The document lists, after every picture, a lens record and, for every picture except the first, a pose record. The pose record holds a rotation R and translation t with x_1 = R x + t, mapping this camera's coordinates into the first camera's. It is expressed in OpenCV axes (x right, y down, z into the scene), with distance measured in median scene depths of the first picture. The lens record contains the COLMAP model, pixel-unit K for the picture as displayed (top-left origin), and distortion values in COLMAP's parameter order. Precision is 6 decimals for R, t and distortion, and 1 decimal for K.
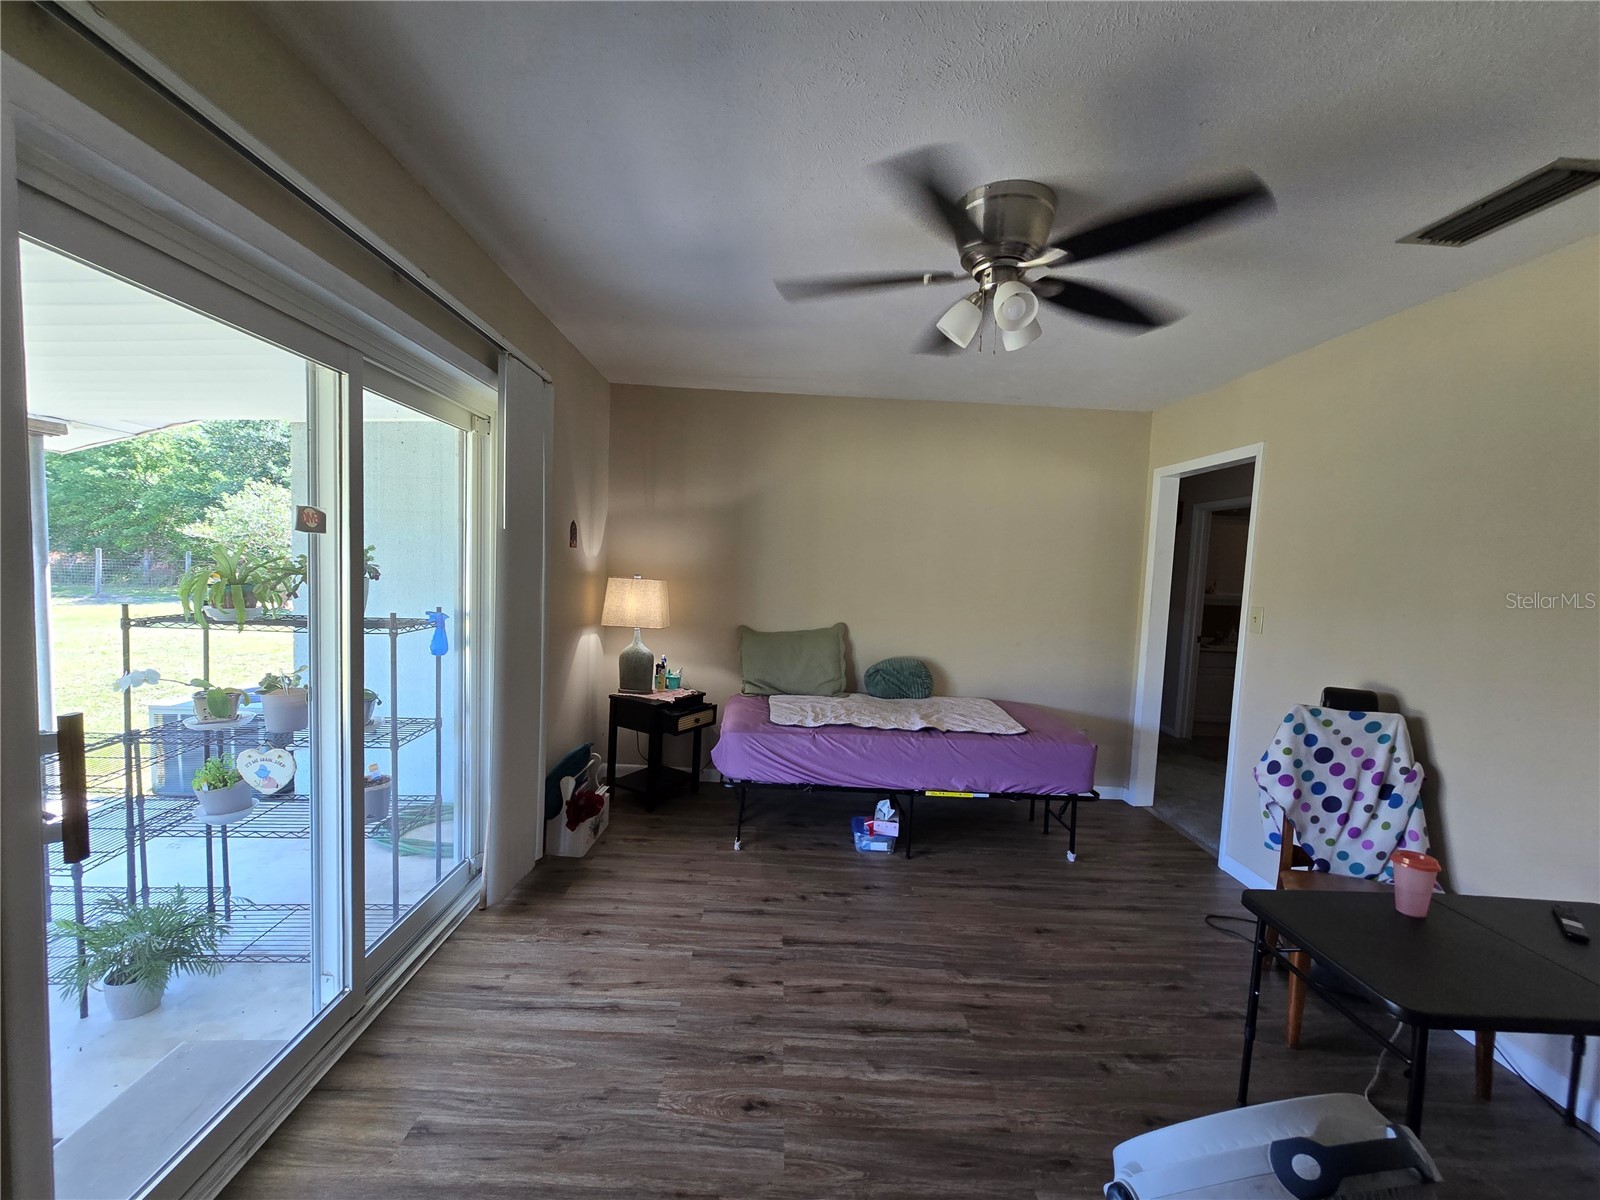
lens RADIAL K [[650.4, 0, 794.0], [0, 650.4, 602.4], [0, 0, 1]] dist [0.005212, 0.000772]
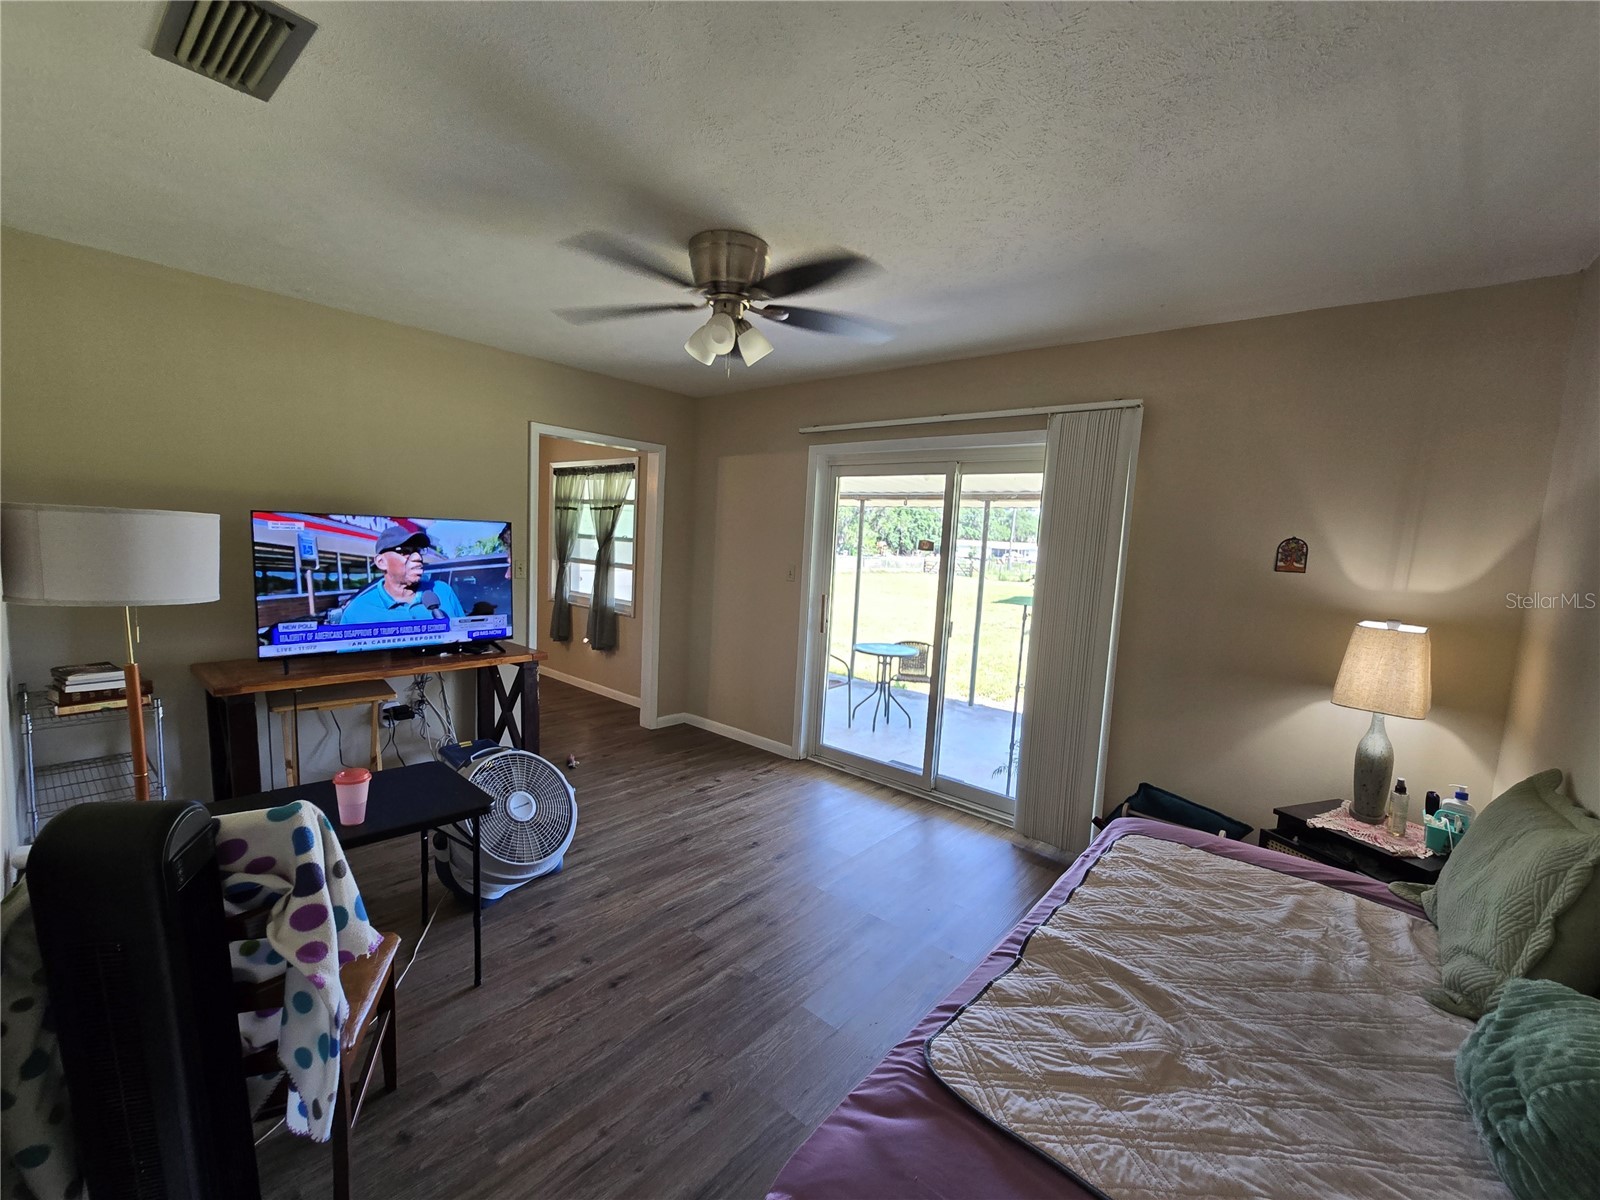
lens RADIAL K [[650.4, 0, 801.5], [0, 650.4, 612.3], [0, 0, 1]] dist [0.005212, 0.000772]
pose [[-0.648265, 0.011855, -0.761322, 1.022601], [-0.131698, 0.983063, 0.127449, -0.099535], [0.749938, 0.182885, -0.635724, 1.768240]]
